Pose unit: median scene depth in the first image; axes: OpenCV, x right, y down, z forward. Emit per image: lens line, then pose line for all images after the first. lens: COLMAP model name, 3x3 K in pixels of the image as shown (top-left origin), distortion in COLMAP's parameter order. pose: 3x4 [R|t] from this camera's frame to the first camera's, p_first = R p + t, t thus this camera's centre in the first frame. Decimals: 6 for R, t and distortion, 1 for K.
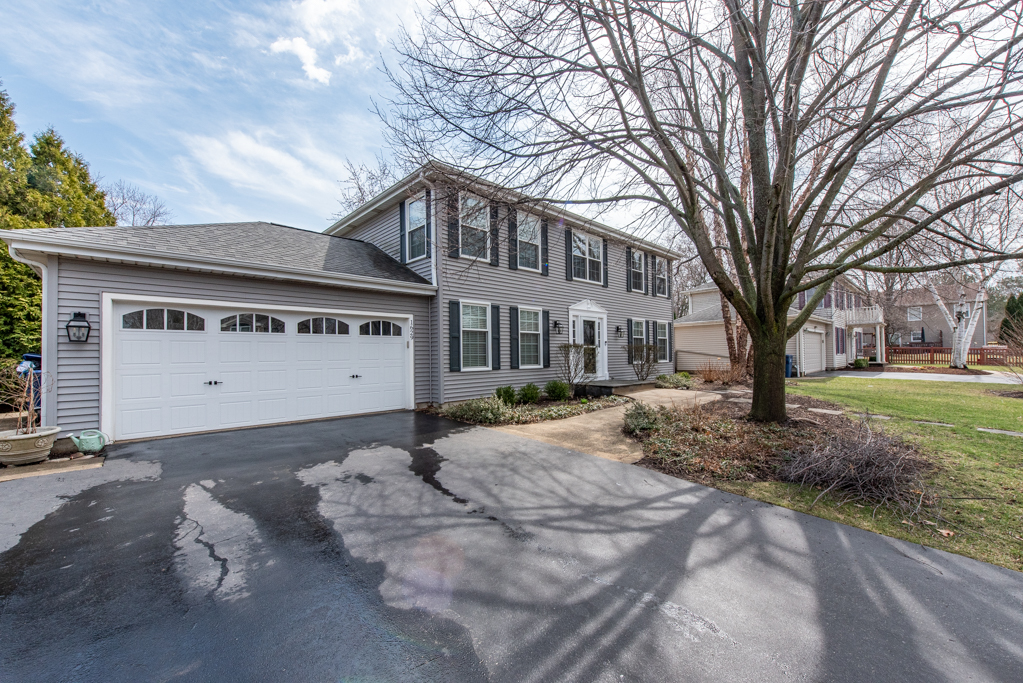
lens RADIAL K [[381.4, 0, 511.5], [0, 381.4, 341.5], [0, 0, 1]] dist [0.001338, 0.000130]
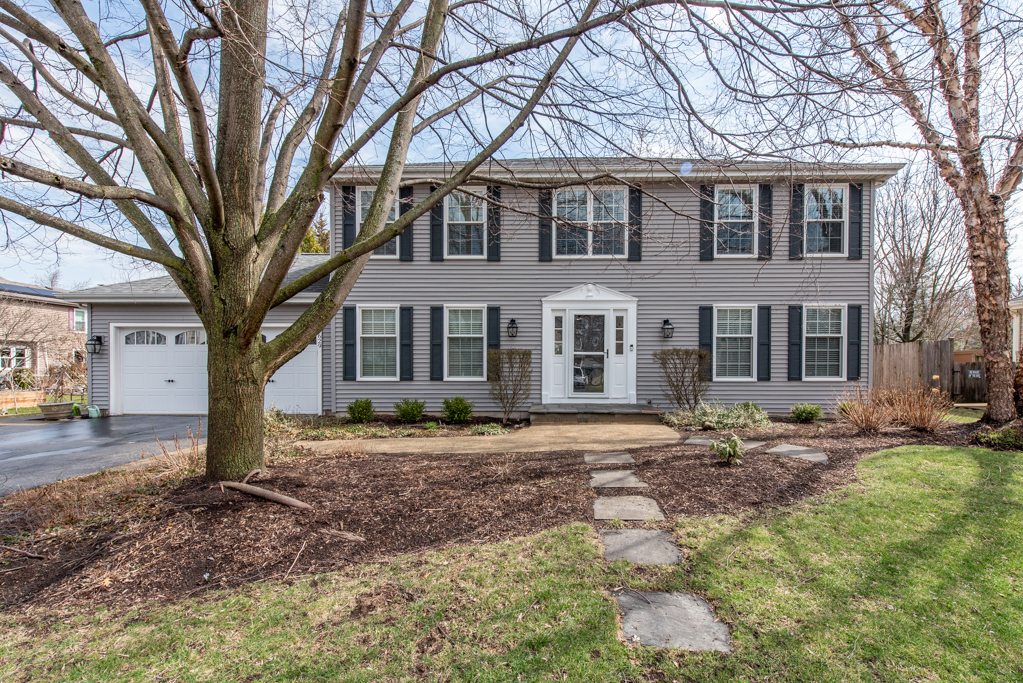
lens RADIAL K [[340.0, 0, 511.5], [0, 340.0, 359.2], [0, 0, 1]] dist [0.008900, -0.000062]
pose [[0.739101, 0.001705, -0.673593, 0.563052], [0.015121, 0.999703, 0.019122, 0.012189], [0.673425, -0.024319, 0.738855, 0.502137]]
